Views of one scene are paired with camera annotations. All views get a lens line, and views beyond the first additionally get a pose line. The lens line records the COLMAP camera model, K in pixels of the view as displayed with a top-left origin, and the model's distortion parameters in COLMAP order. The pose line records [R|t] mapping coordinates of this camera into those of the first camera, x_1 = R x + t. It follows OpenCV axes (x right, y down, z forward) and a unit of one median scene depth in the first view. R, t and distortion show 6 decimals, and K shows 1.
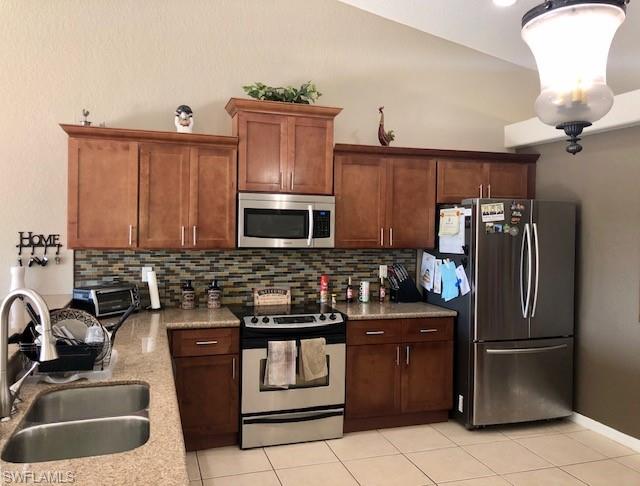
lens RADIAL K [[525.9, 0, 320.2], [0, 525.9, 237.1], [0, 0, 1]] dist [0.017284, -0.002879]
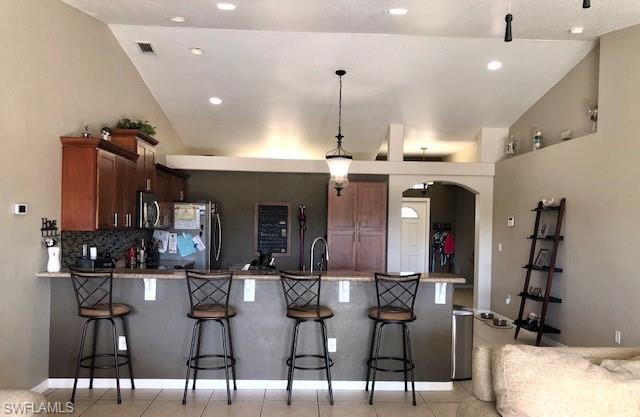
lens RADIAL K [[518.8, 0, 321.4], [0, 518.8, 235.4], [0, 0, 1]] dist [0.071780, -0.142834]
pose [[0.269961, -0.032937, 0.962308, -1.410295], [0.004445, 0.999447, 0.032961, -0.006227], [-0.962861, -0.004621, 0.269959, 0.079838]]
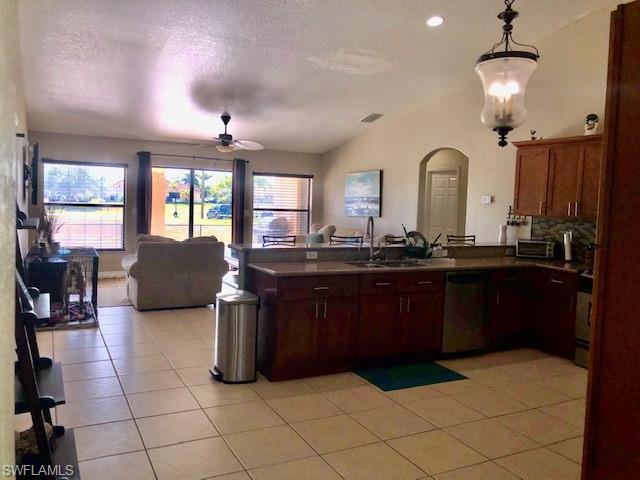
lens RADIAL K [[525.1, 0, 320.0], [0, 525.1, 240.0], [0, 0, 1]] dist [0.006701, -0.005460]
pose [[0.164758, 0.067777, -0.984003, 0.968825], [-0.053148, 0.996797, 0.059759, 0.030373], [0.984901, 0.042452, 0.167833, 0.087416]]
